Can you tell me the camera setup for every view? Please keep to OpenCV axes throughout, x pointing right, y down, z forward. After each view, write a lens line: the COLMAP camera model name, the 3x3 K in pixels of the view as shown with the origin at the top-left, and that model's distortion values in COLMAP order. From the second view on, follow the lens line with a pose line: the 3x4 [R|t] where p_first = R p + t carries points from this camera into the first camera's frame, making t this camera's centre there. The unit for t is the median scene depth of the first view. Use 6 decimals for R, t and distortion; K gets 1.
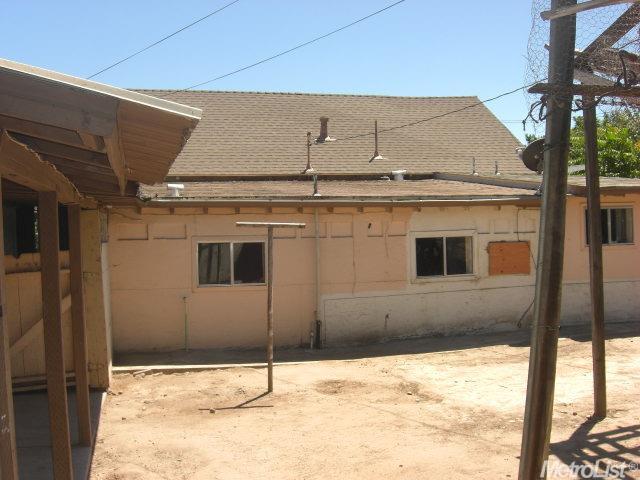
lens RADIAL K [[723.5, 0, 319.9], [0, 723.5, 240.4], [0, 0, 1]] dist [-0.125079, 0.000000]
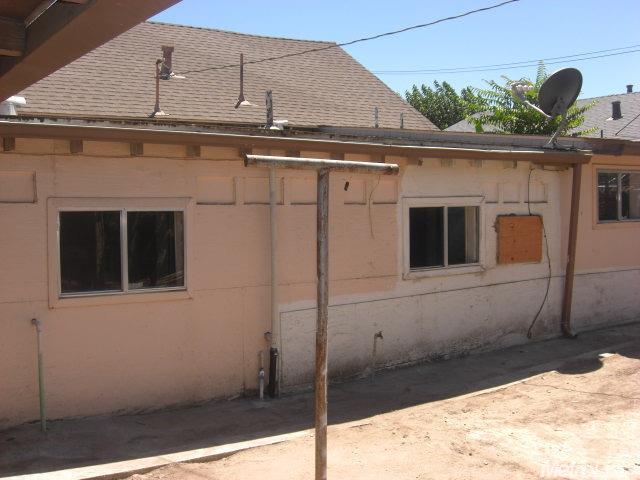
lens RADIAL K [[723.5, 0, 320.6], [0, 723.5, 241.8], [0, 0, 1]] dist [-0.125079, 0.000000]
pose [[0.943069, -0.003229, 0.332582, -0.147963], [-0.007807, 0.999462, 0.031841, 0.007187], [-0.332506, -0.032625, 0.942537, 0.427203]]
